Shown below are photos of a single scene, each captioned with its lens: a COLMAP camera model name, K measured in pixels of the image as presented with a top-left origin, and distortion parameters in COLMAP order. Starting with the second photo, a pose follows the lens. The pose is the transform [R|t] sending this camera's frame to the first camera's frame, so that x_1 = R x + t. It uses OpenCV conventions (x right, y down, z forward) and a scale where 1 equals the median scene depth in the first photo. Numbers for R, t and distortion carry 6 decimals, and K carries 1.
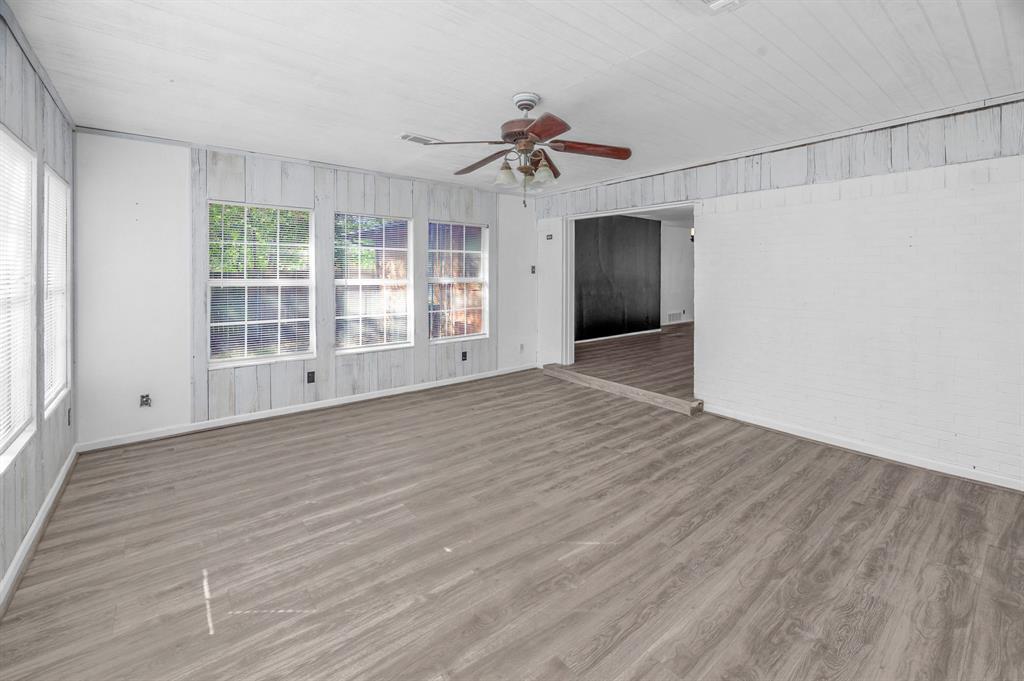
lens RADIAL K [[428.1, 0, 510.6], [0, 428.1, 278.8], [0, 0, 1]] dist [-0.000374, -0.000046]
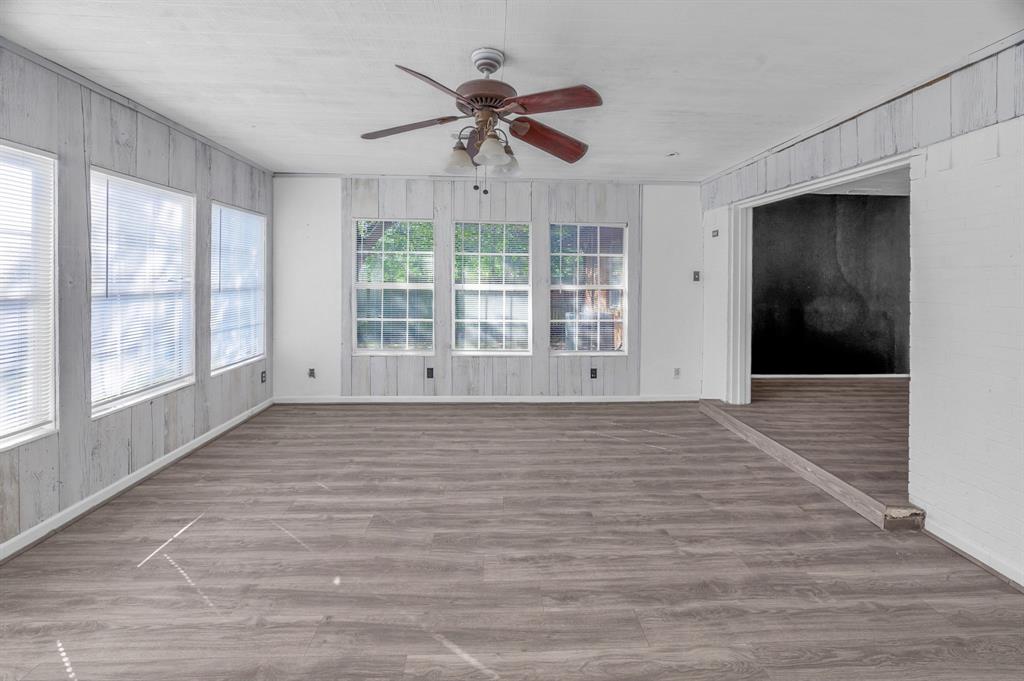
lens RADIAL K [[421.5, 0, 512.4], [0, 421.5, 285.7], [0, 0, 1]] dist [-0.001821, -0.000068]
pose [[0.810676, 0.014140, -0.585324, 0.376934], [-0.016587, 0.999862, 0.001182, 0.001189], [0.585260, 0.008751, 0.810799, 0.277407]]
